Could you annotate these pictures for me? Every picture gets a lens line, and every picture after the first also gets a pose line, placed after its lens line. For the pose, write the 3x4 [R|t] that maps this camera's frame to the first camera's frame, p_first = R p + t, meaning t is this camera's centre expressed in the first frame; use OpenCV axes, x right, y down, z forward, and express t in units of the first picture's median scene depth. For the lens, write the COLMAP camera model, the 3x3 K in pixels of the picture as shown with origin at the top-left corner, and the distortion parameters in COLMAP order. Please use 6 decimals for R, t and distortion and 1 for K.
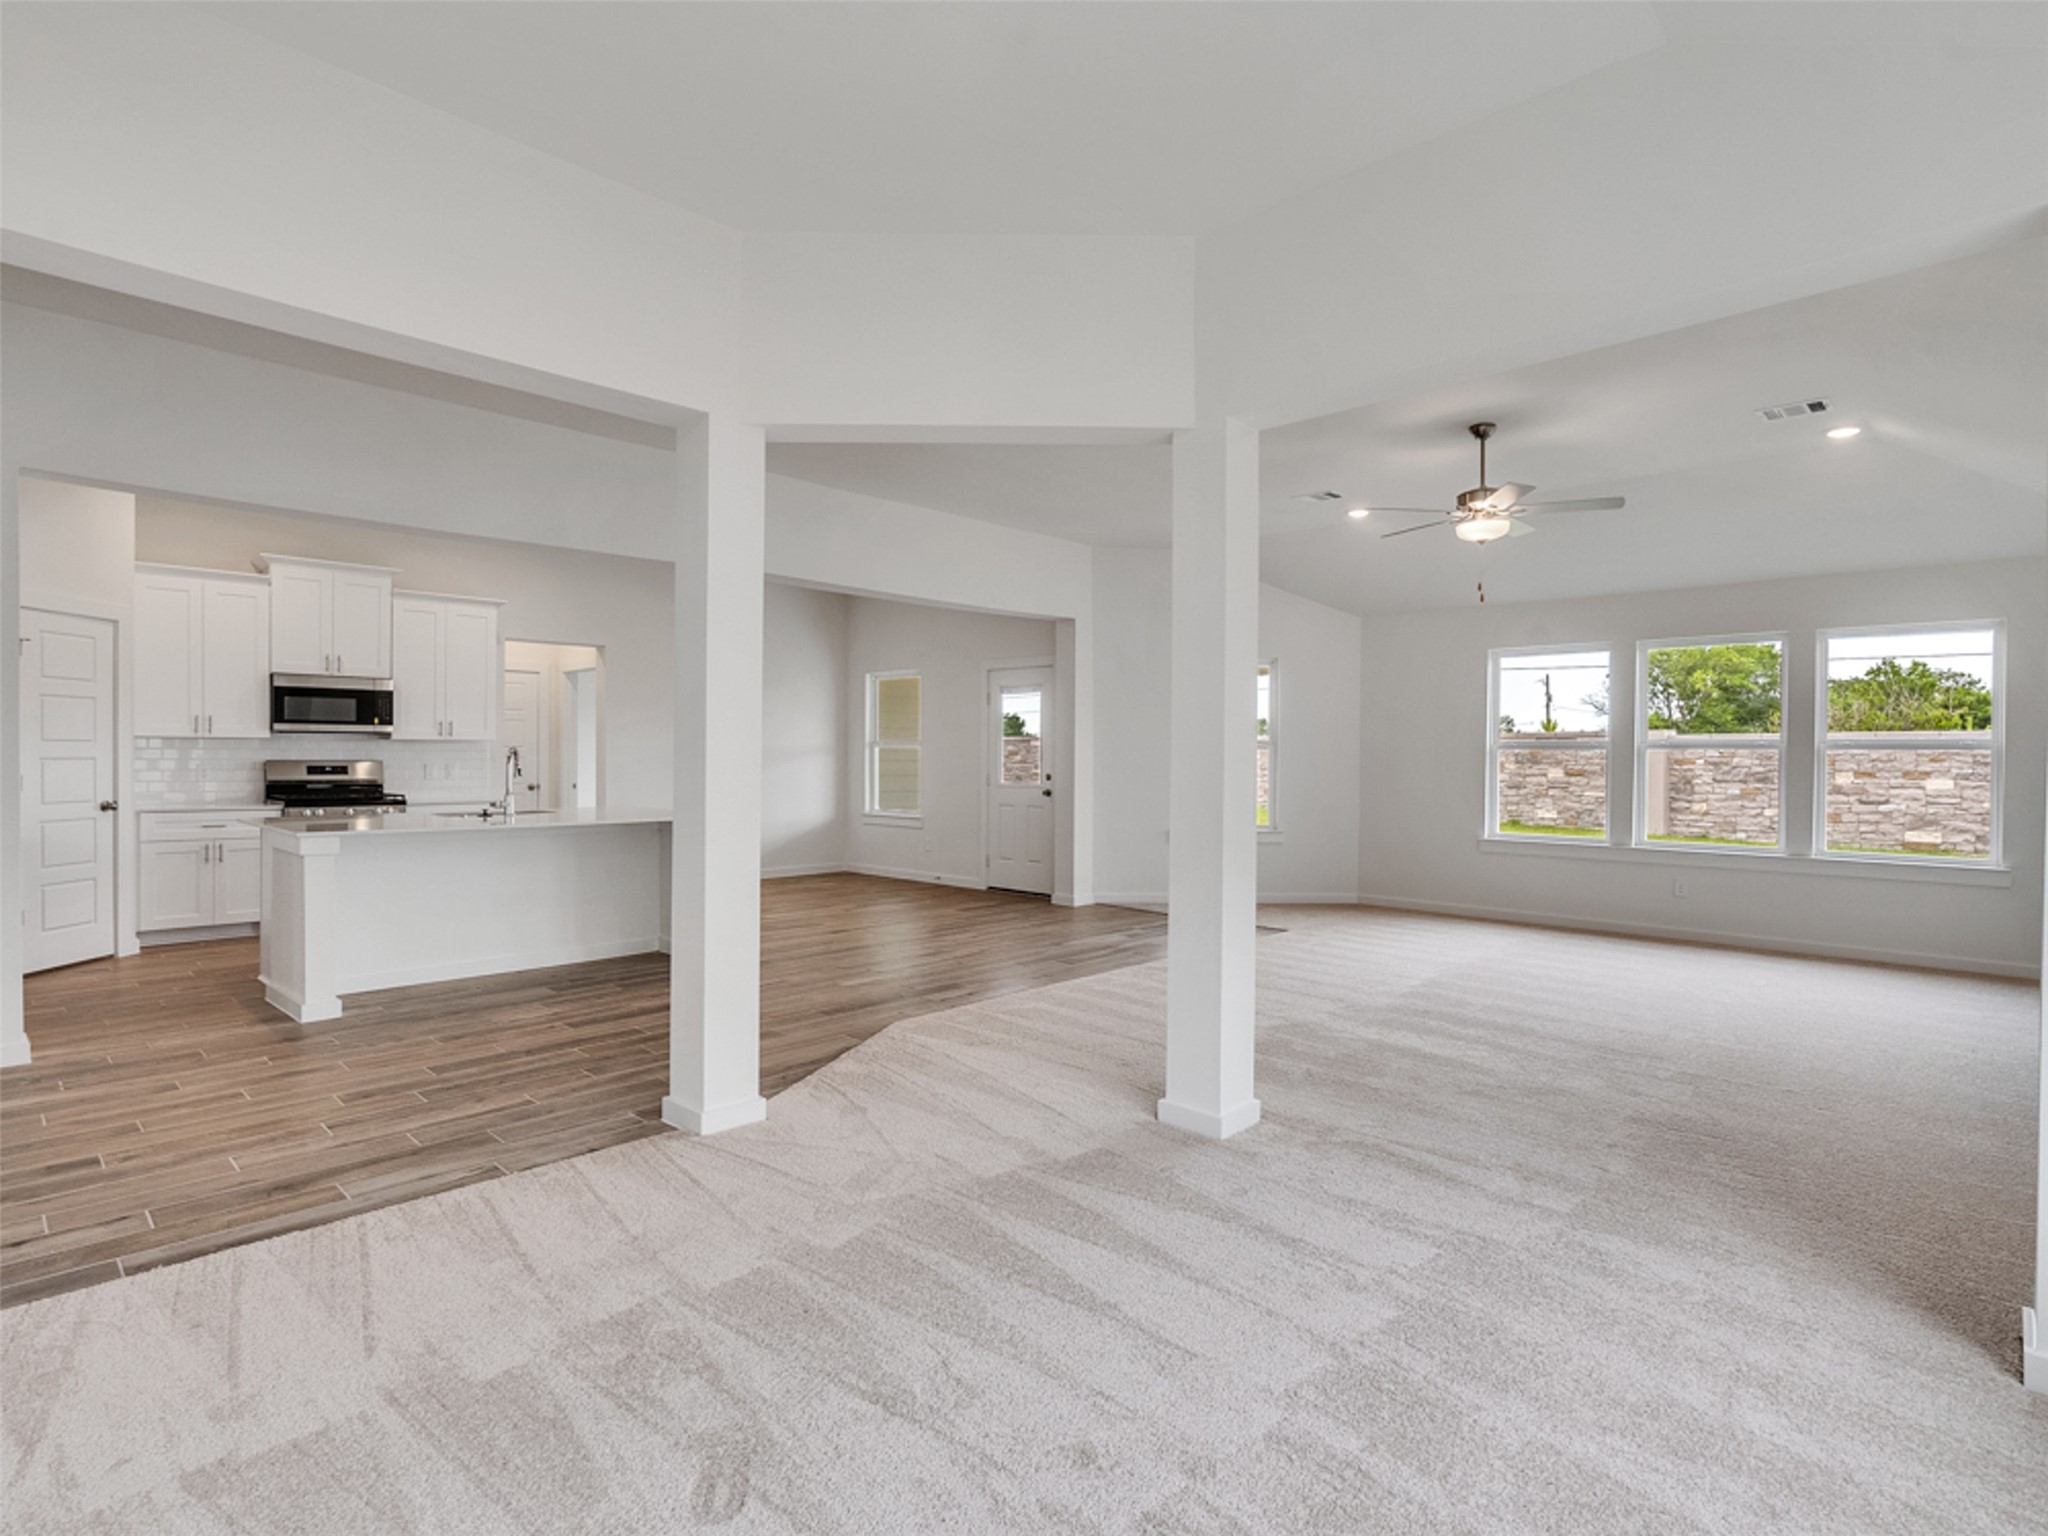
lens RADIAL K [[1045.7, 0, 1006.7], [0, 1045.7, 767.0], [0, 0, 1]] dist [-0.003998, 0.001024]
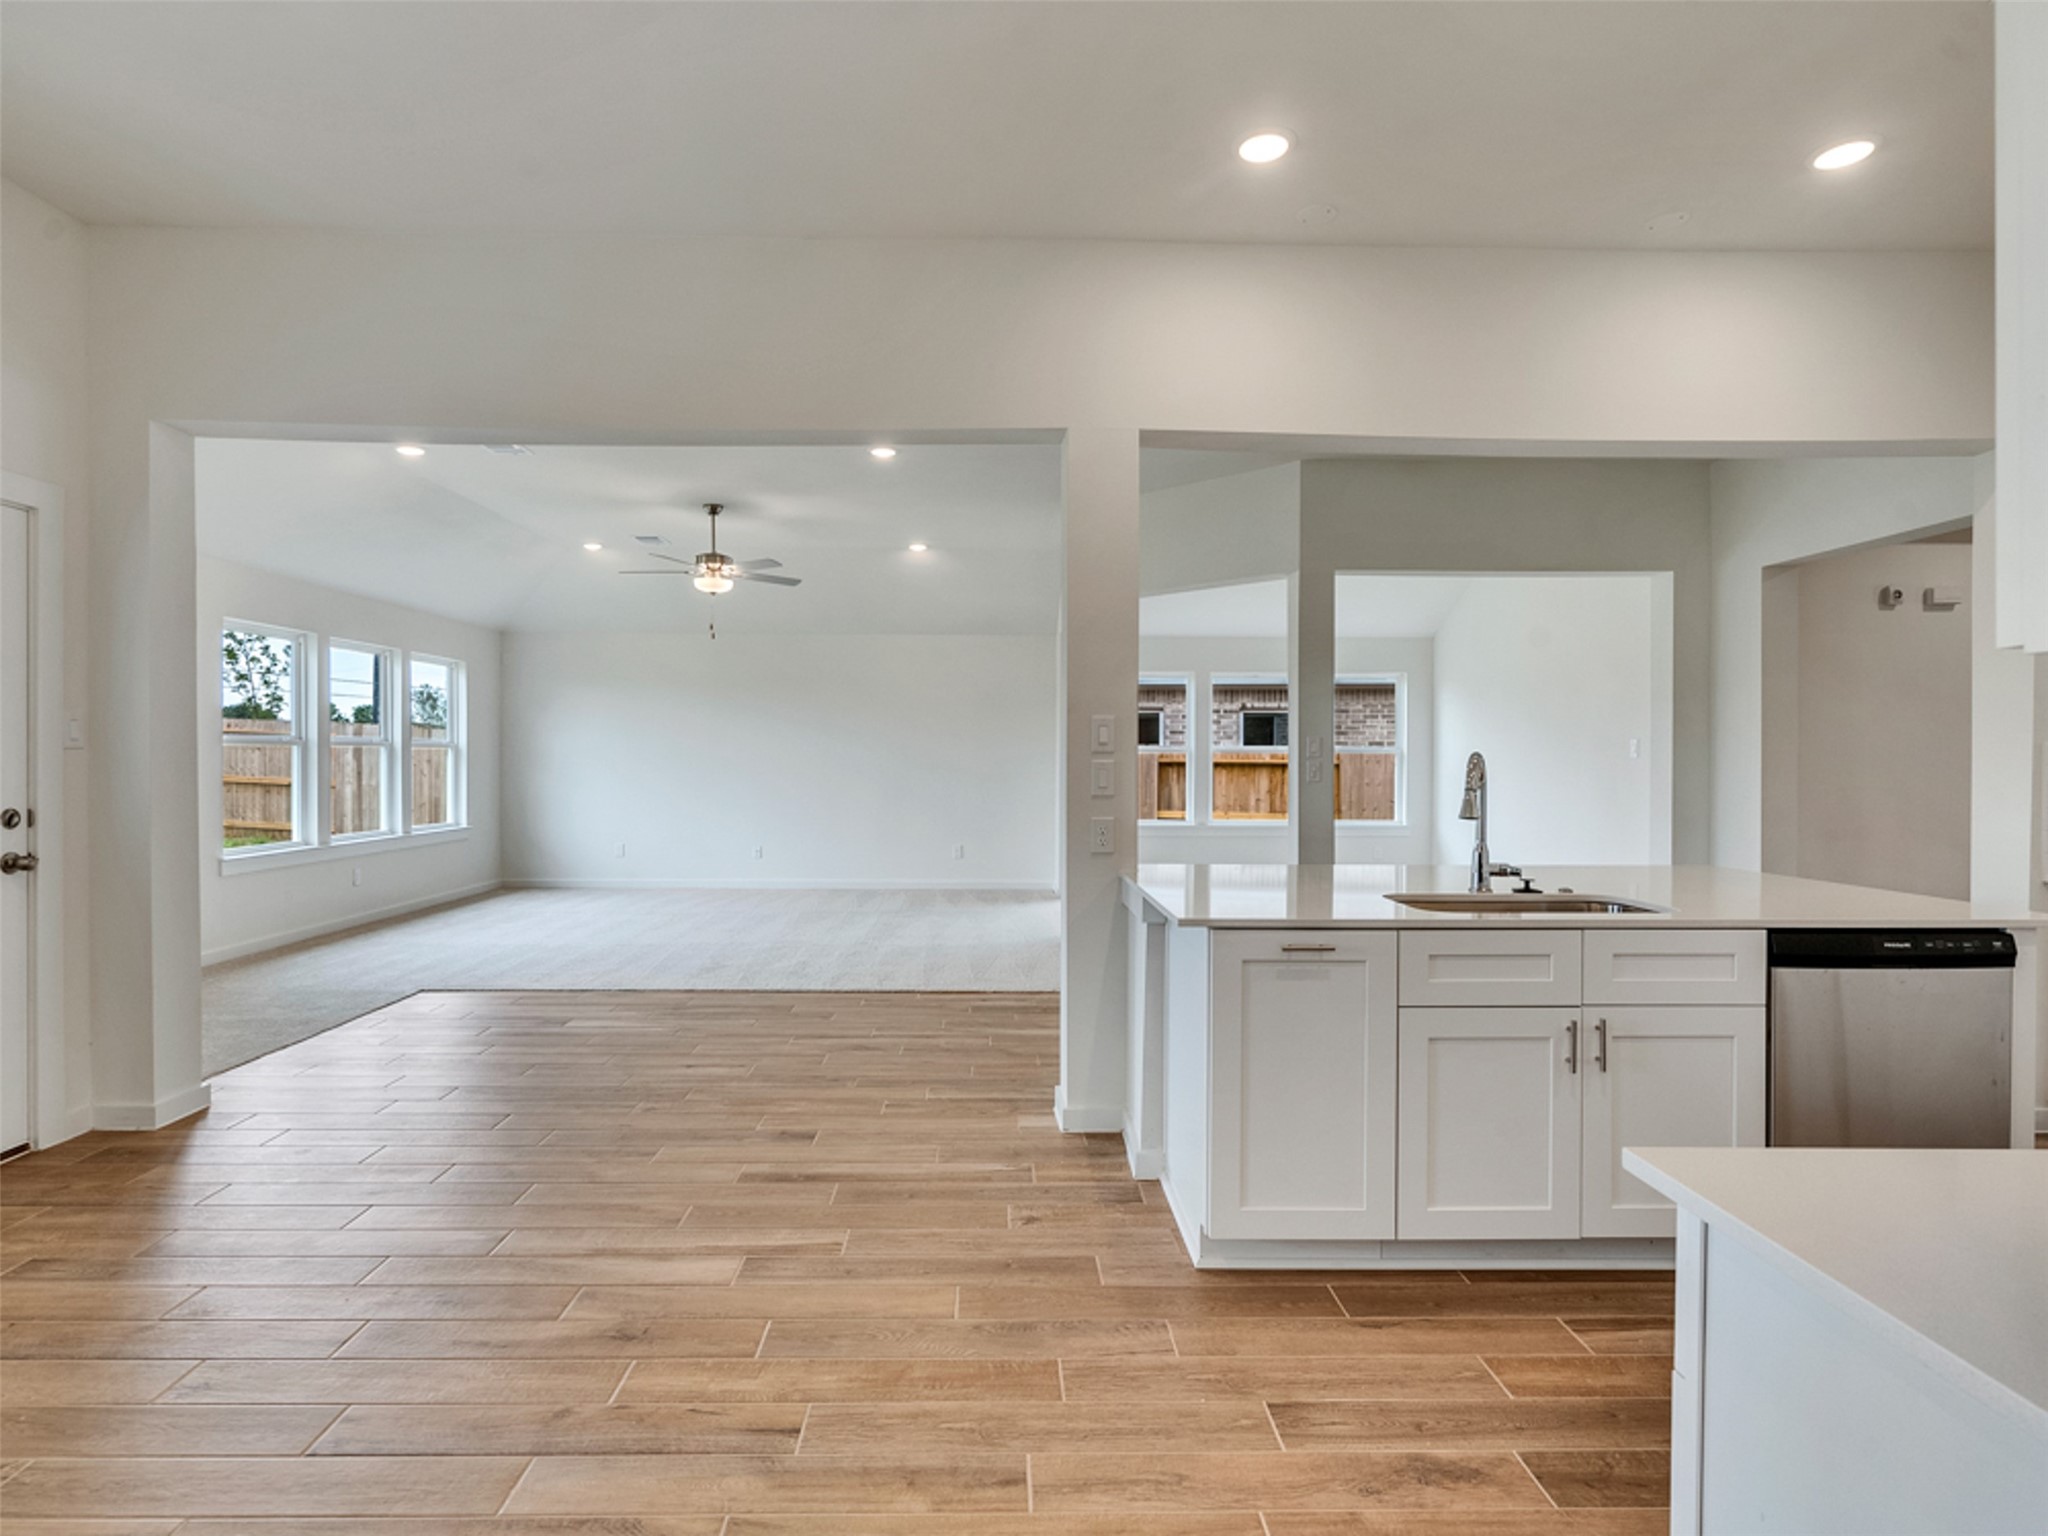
lens RADIAL K [[1048.9, 0, 1003.8], [0, 1048.9, 759.2], [0, 0, 1]] dist [-0.002731, 0.001762]
pose [[-0.708567, -0.011931, 0.705543, -0.465464], [-0.000806, 0.999870, 0.016099, -0.017166], [-0.705643, 0.010838, -0.708484, 1.055400]]
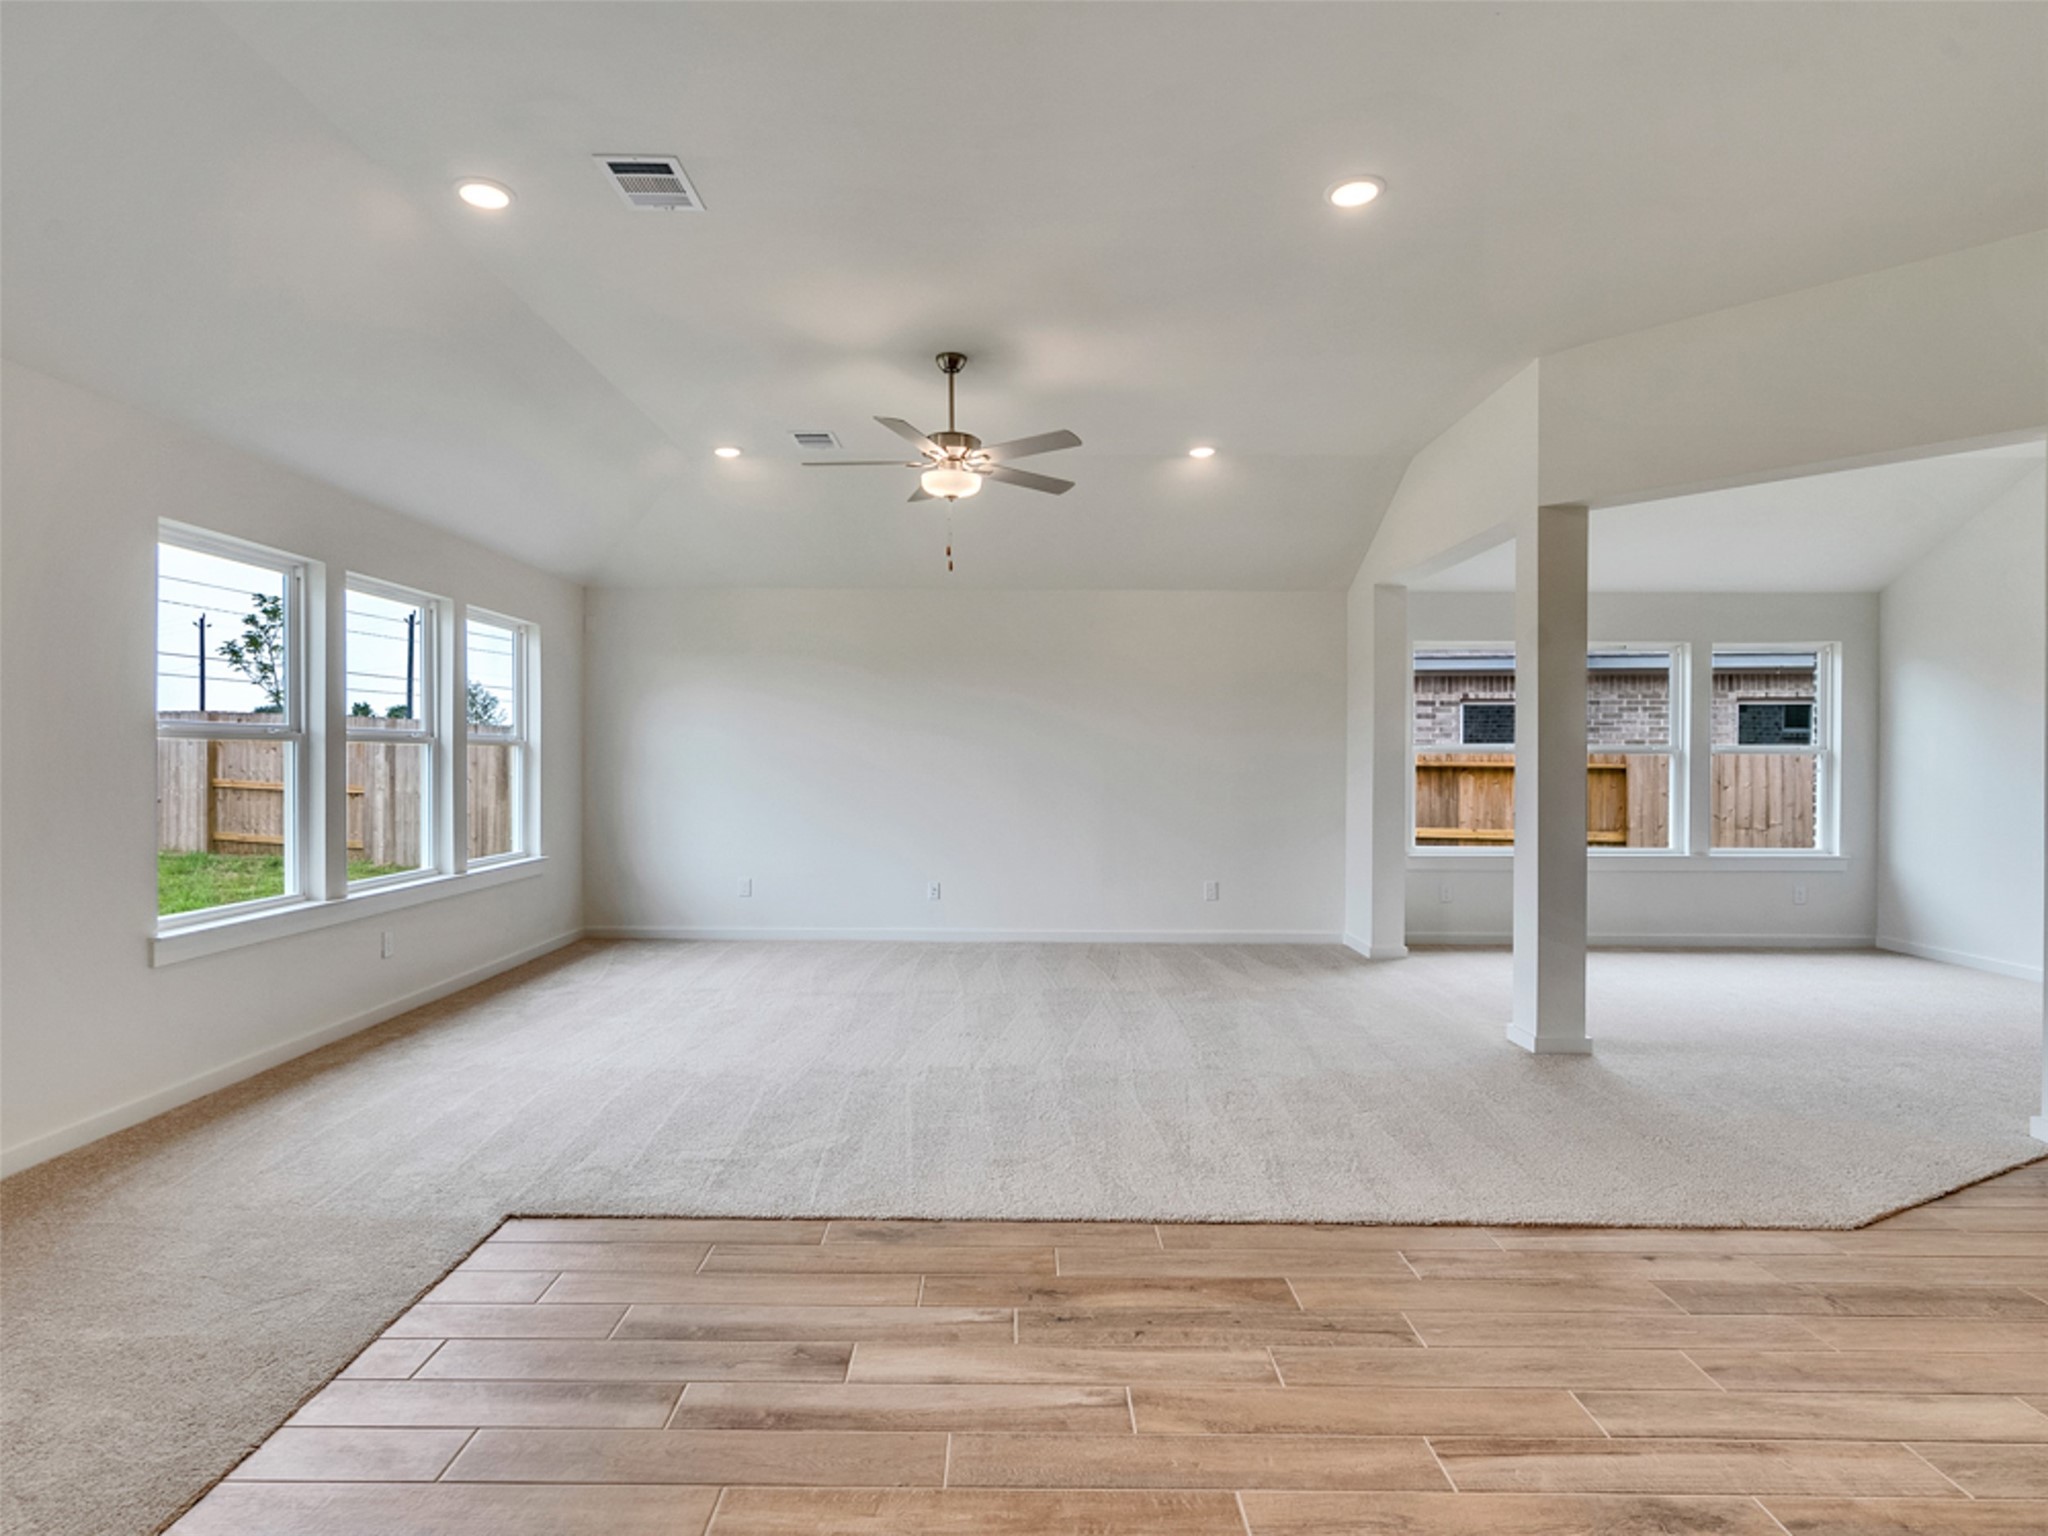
lens RADIAL K [[1045.7, 0, 1006.7], [0, 1045.7, 767.0], [0, 0, 1]] dist [-0.003998, 0.001024]
pose [[-0.693827, -0.017458, 0.719930, -0.107539], [-0.001431, 0.999738, 0.022864, -0.013968], [-0.720140, 0.014833, -0.693670, 0.967740]]
